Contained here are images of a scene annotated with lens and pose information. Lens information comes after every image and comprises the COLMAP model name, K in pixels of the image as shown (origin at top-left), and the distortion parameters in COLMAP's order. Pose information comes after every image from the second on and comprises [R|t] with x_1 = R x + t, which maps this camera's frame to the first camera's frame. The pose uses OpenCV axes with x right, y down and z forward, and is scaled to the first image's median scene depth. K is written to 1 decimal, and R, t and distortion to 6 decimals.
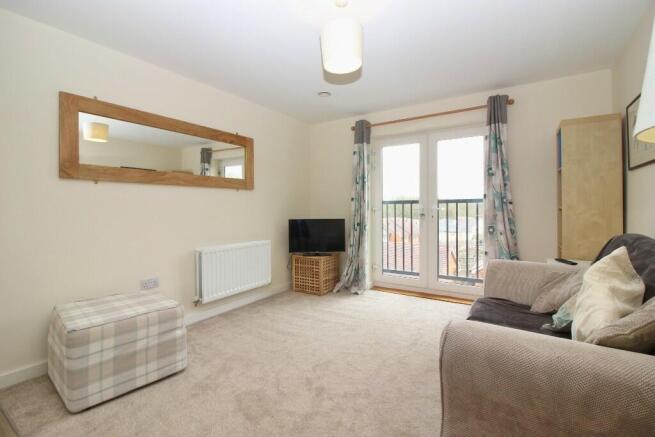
lens RADIAL K [[304.5, 0, 325.3], [0, 304.5, 212.7], [0, 0, 1]] dist [-0.003599, -0.000811]
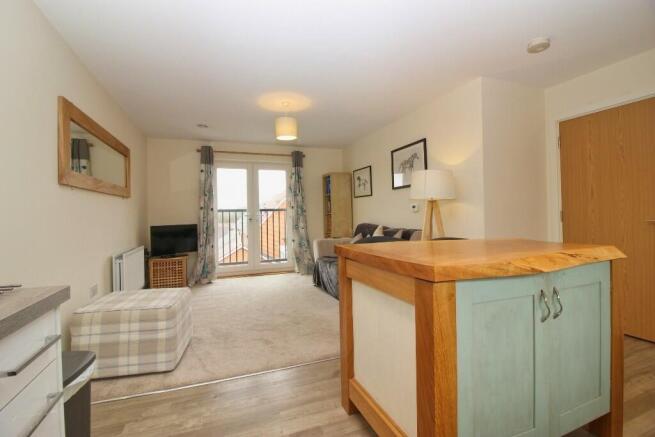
lens RADIAL K [[304.5, 0, 325.3], [0, 304.5, 212.7], [0, 0, 1]] dist [-0.003599, -0.000811]
pose [[0.598486, -0.000199, 0.801133, -0.608197], [0.025182, 0.999511, -0.018564, 0.010106], [-0.800738, 0.031284, 0.598198, -0.143276]]
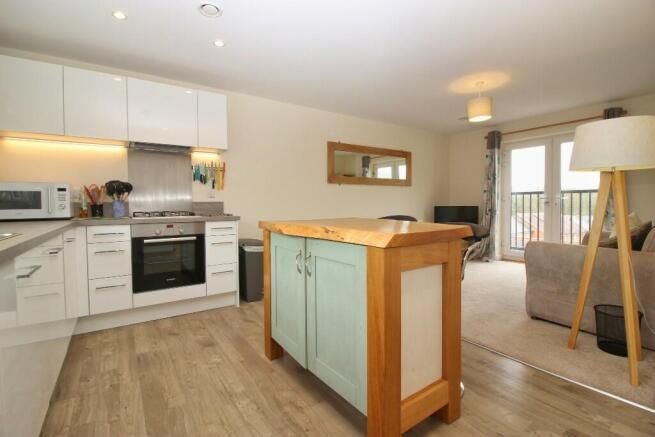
lens RADIAL K [[304.5, 0, 325.3], [0, 304.5, 212.7], [0, 0, 1]] dist [-0.003599, -0.000811]
pose [[0.923002, 0.008835, -0.384694, -0.042825], [-0.002804, 0.999864, 0.016235, 0.029687], [0.384785, -0.013906, 0.922901, -0.502723]]
